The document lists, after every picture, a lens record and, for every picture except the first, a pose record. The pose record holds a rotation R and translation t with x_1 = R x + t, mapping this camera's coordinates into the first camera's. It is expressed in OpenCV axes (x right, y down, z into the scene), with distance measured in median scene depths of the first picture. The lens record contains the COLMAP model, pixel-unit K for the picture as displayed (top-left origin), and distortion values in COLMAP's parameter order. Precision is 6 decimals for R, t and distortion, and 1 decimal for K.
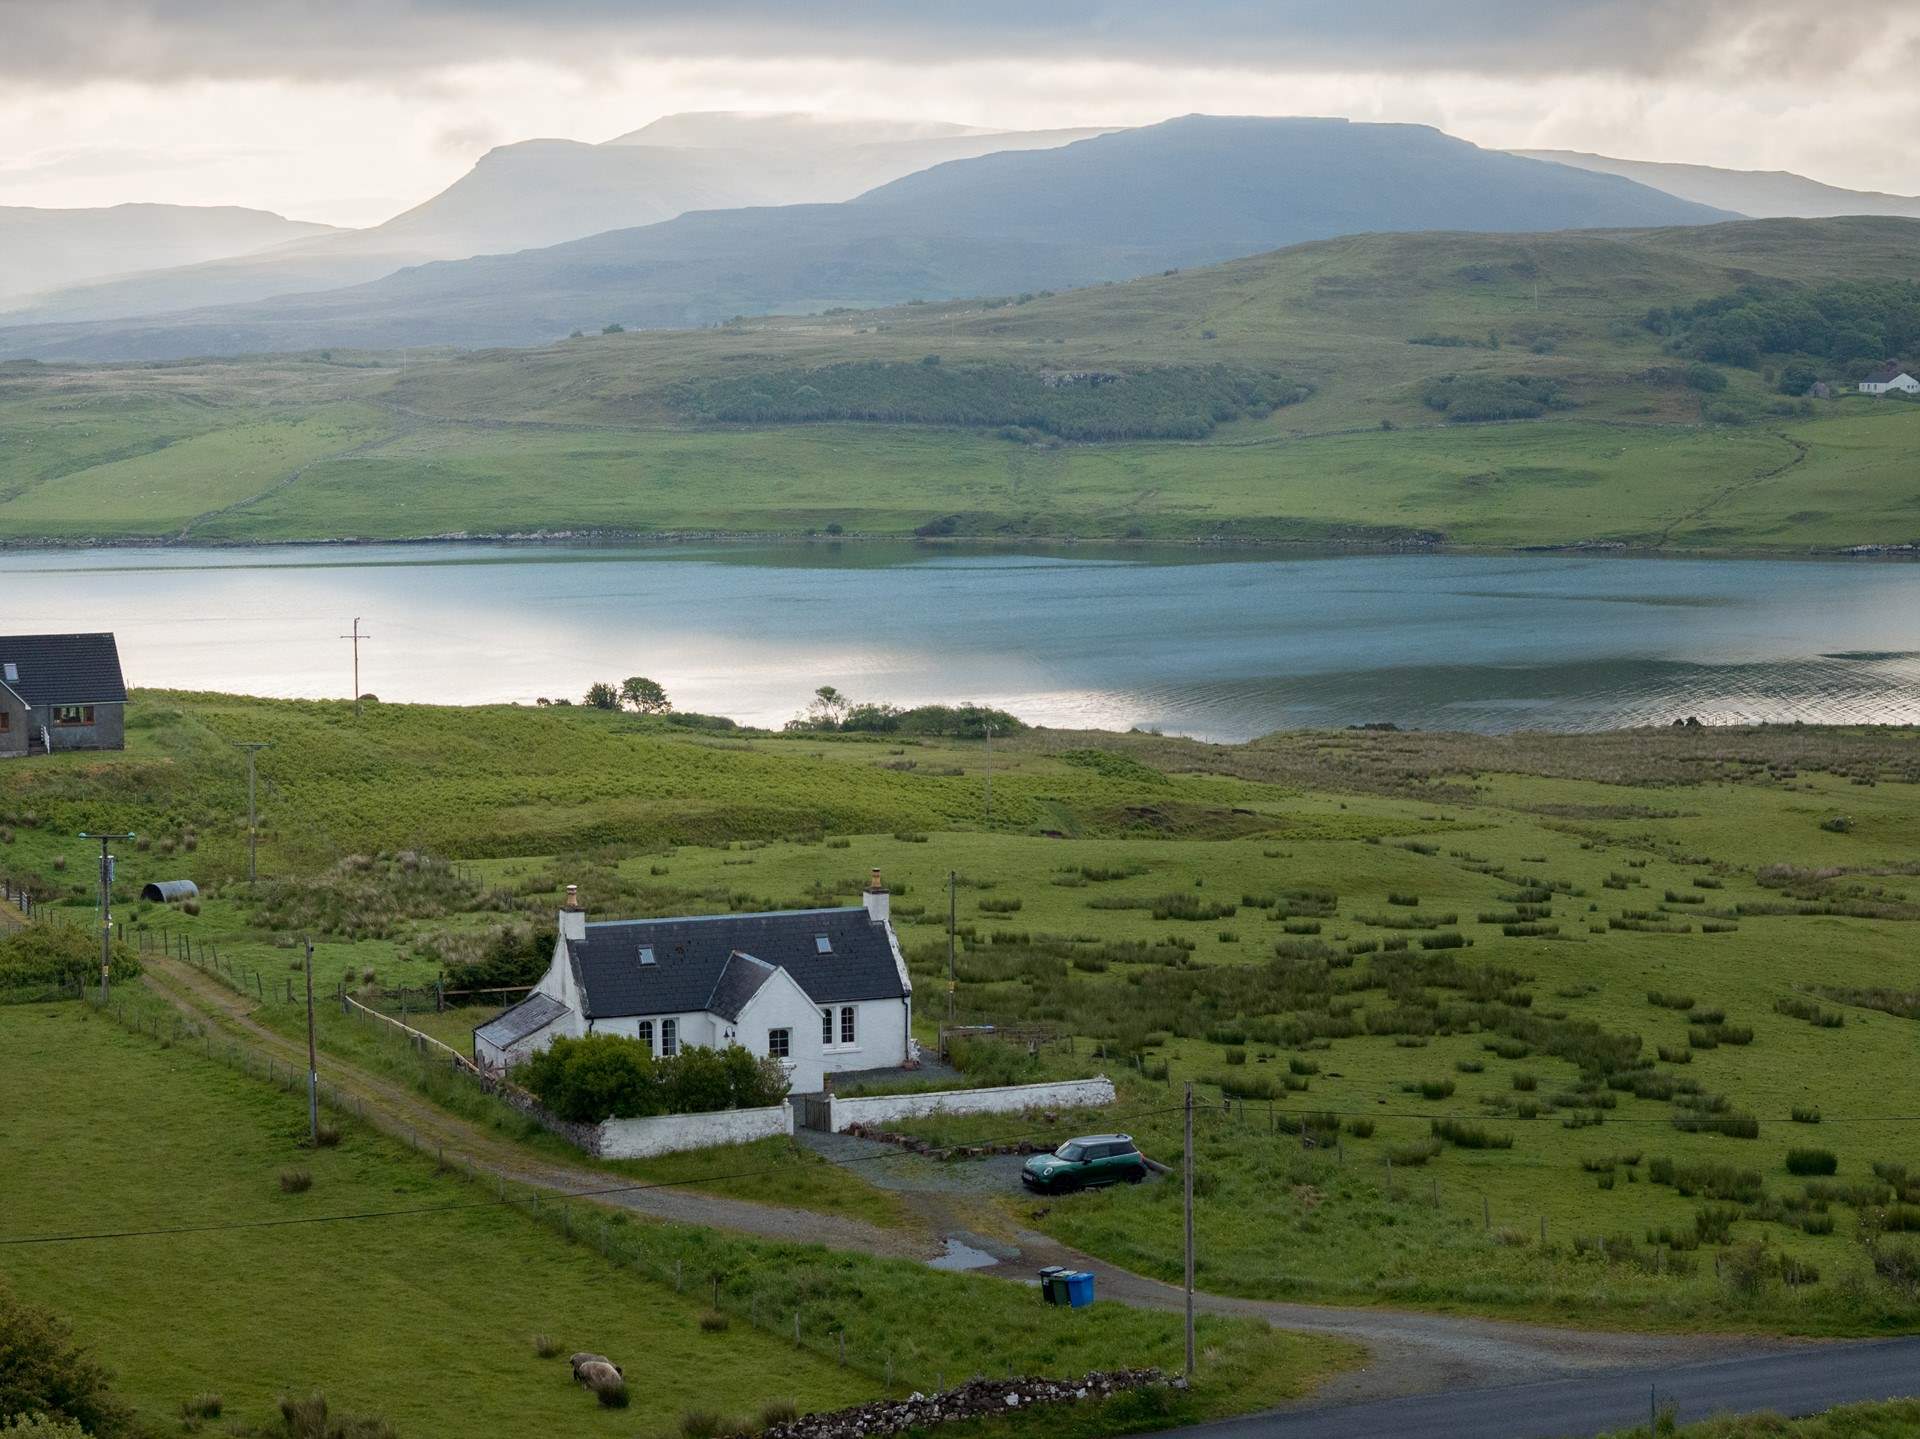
lens RADIAL K [[3896.3, 0, 961.7], [0, 3896.3, 721.3], [0, 0, 1]] dist [-0.085936, 0.000000]
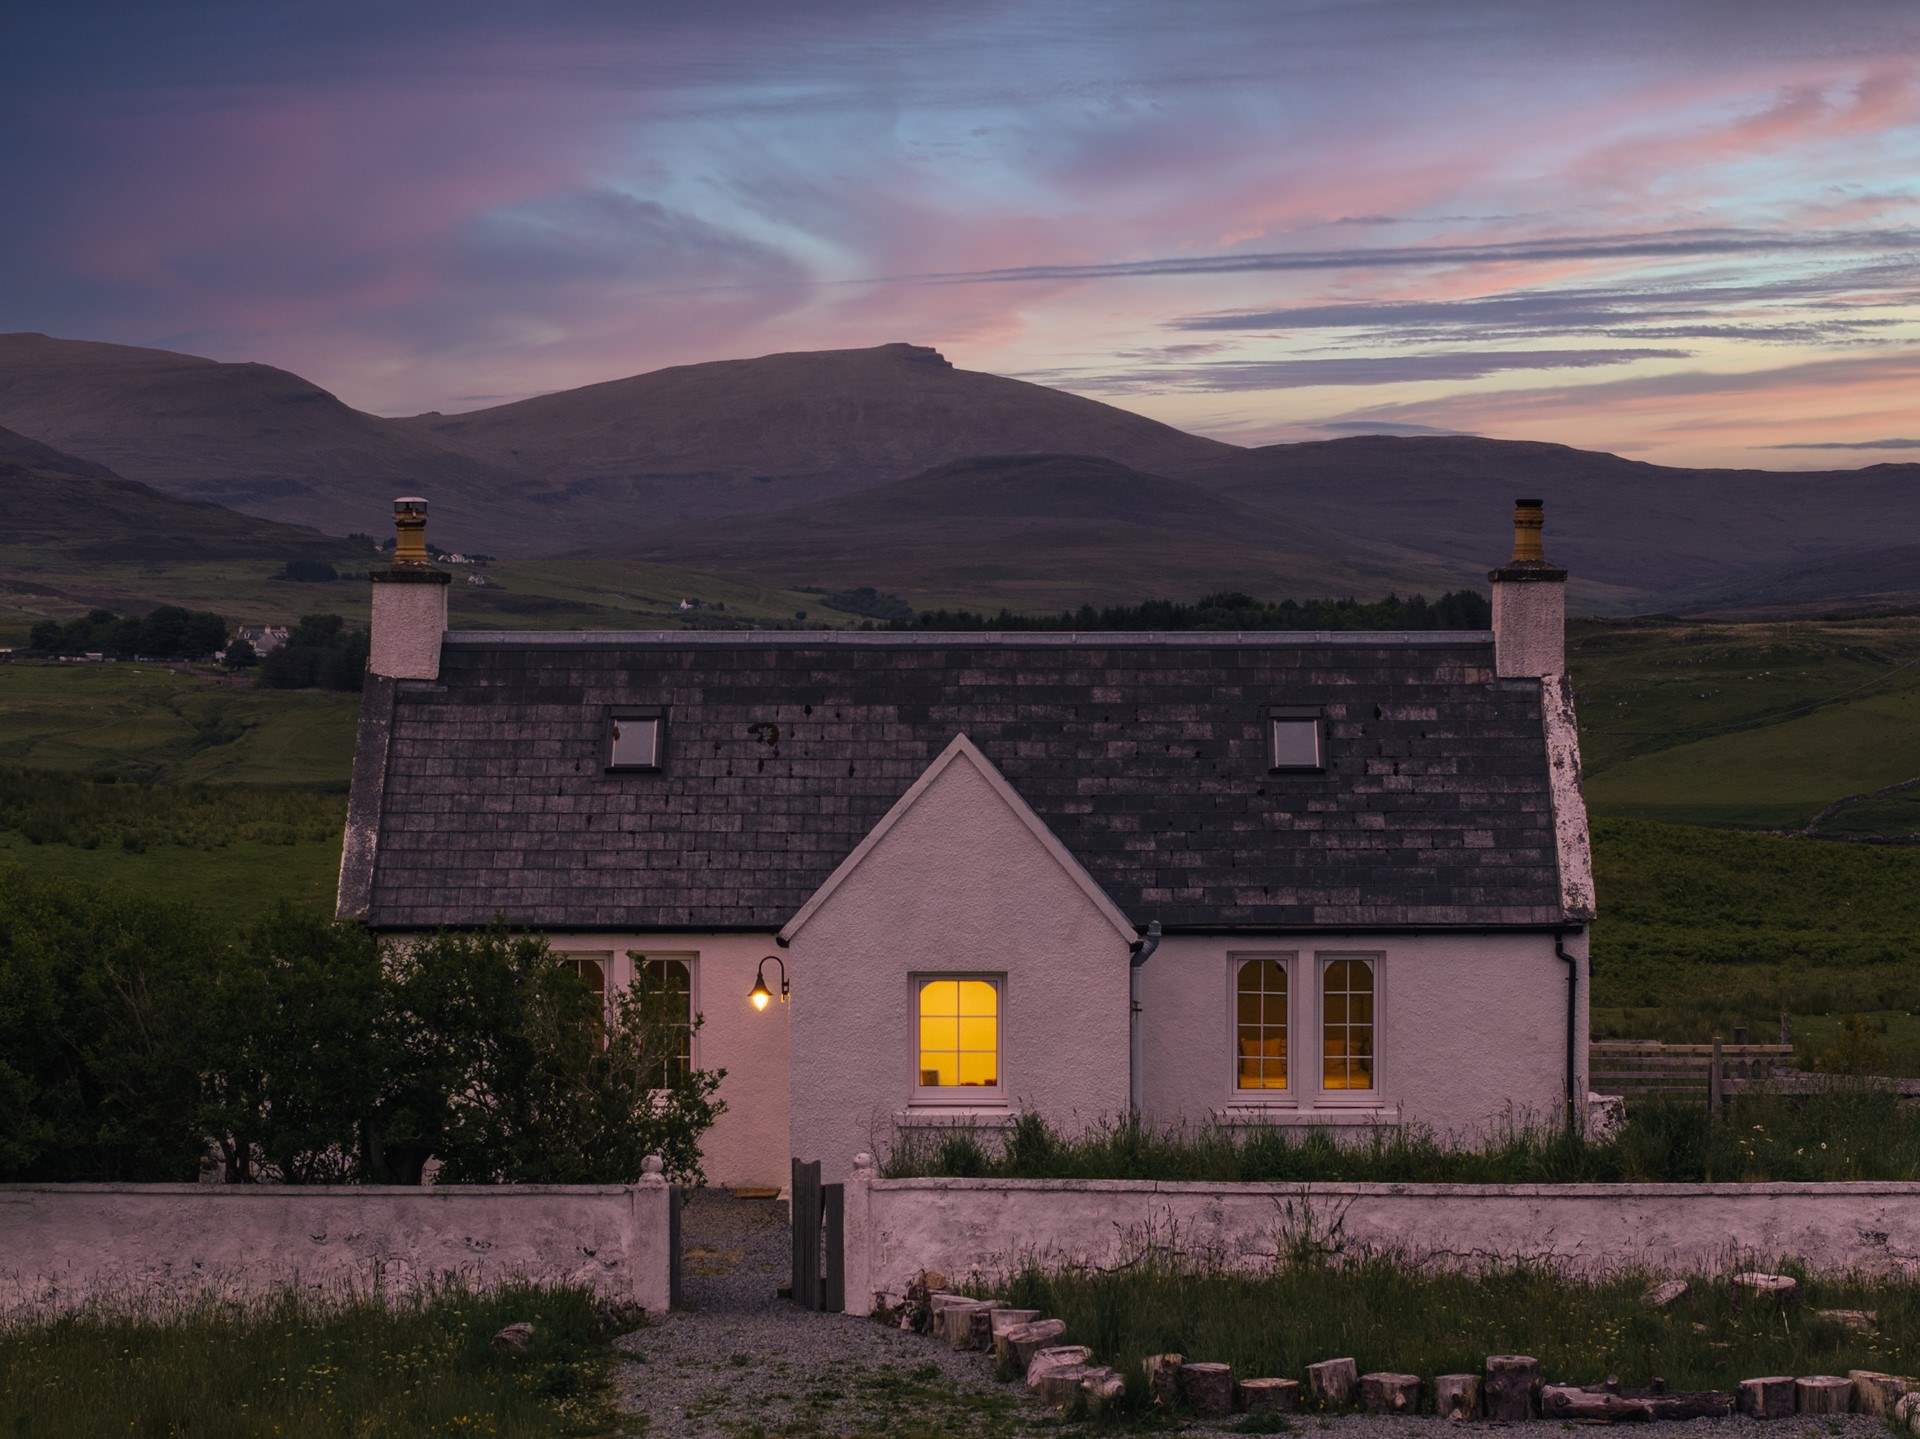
lens RADIAL K [[5178.4, 0, 959.9], [0, 5178.4, 714.8], [0, 0, 1]] dist [-0.119914, 0.000000]
pose [[0.924833, 0.007166, -0.380305, 0.063285], [-0.040046, 0.996100, -0.078616, 0.064973], [0.378258, 0.087937, 0.921514, 0.493596]]
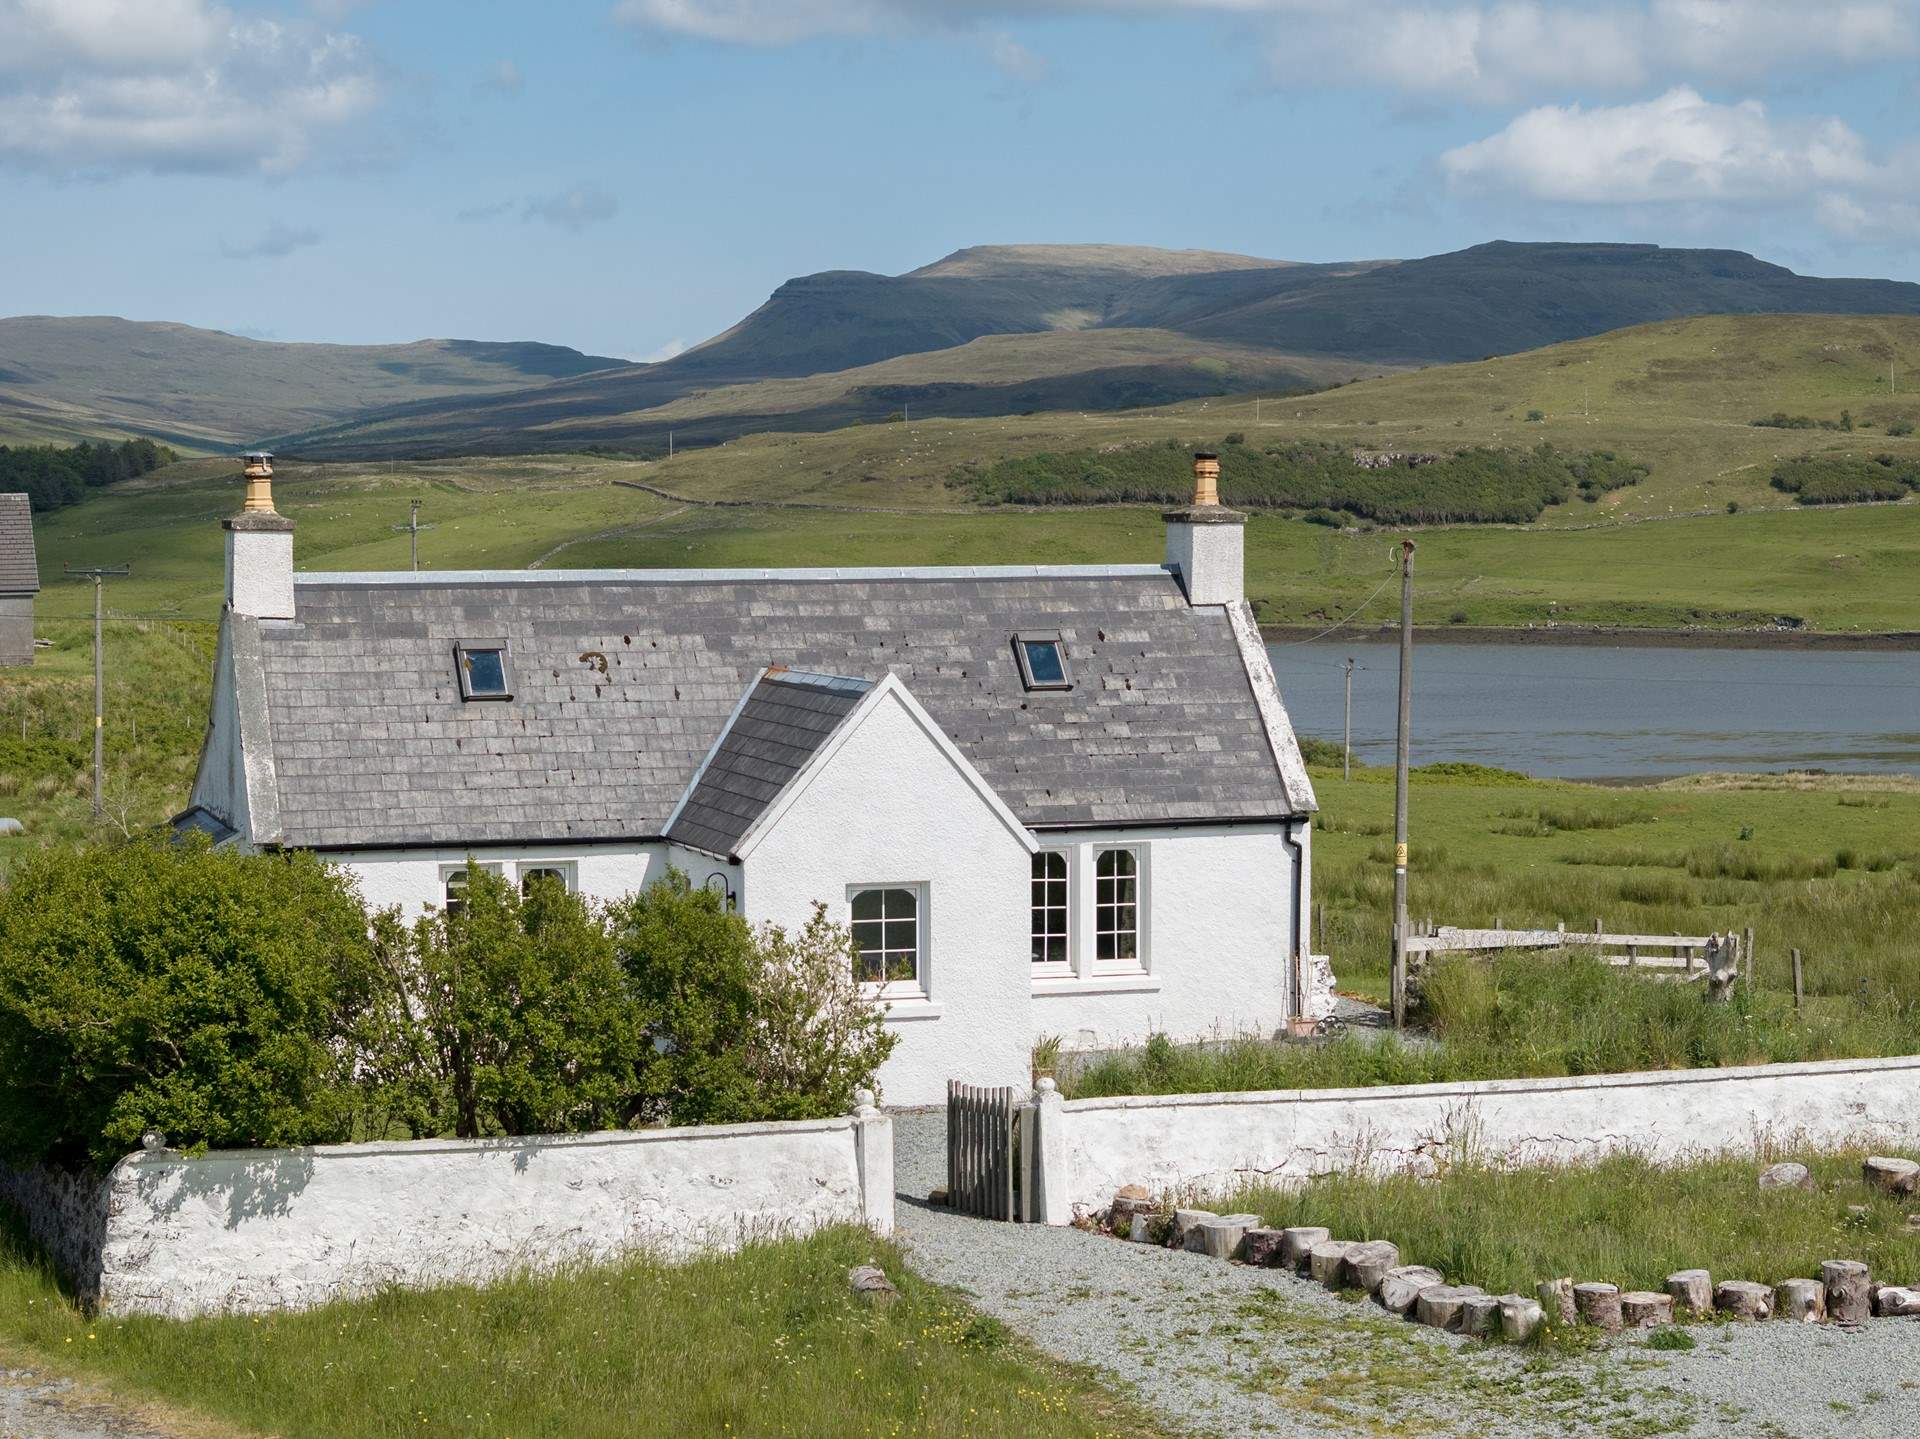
lens RADIAL K [[3896.3, 0, 957.7], [0, 3896.3, 720.9], [0, 0, 1]] dist [-0.085936, 0.000000]
pose [[0.997031, 0.005248, -0.076828, -0.013343], [-0.008093, 0.999291, -0.036768, 0.056475], [0.076580, 0.037281, 0.996366, 0.512205]]
